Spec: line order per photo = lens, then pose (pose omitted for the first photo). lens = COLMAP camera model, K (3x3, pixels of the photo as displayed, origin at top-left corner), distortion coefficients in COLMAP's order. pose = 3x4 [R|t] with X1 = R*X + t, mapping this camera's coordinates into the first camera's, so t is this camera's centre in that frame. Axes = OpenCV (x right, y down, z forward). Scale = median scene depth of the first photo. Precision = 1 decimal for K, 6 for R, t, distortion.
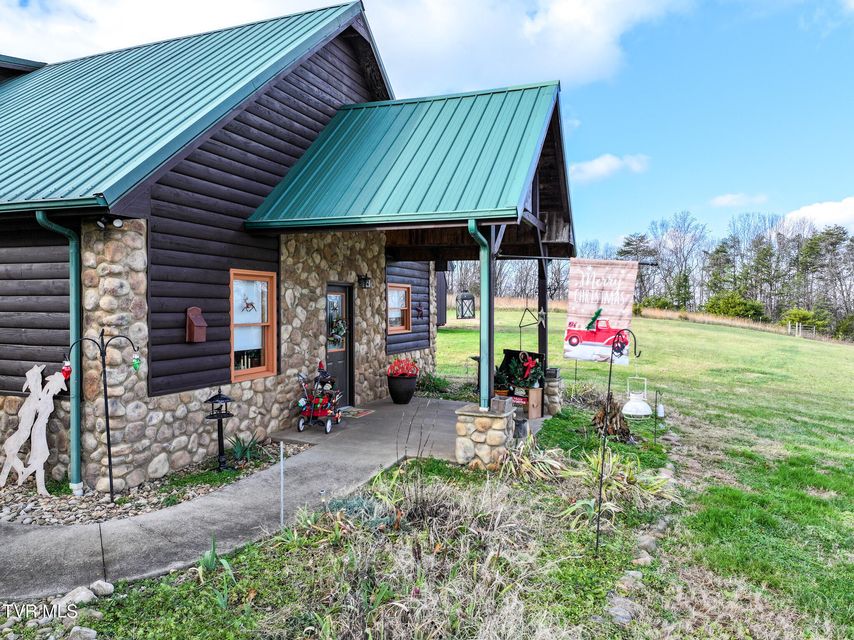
lens RADIAL K [[601.5, 0, 431.1], [0, 601.5, 317.6], [0, 0, 1]] dist [0.006616, -0.004374]
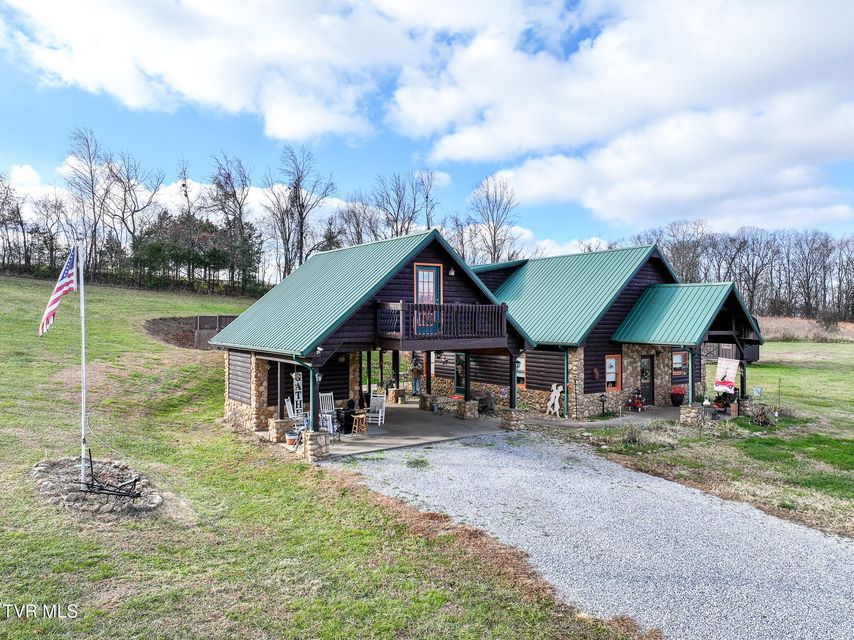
lens RADIAL K [[601.5, 0, 431.1], [0, 601.5, 317.6], [0, 0, 1]] dist [0.006616, -0.004374]
pose [[0.839859, -0.005109, -0.542780, 0.599555], [-0.009203, 0.999678, -0.023649, -0.192904], [0.542726, 0.024857, 0.839542, -2.108966]]
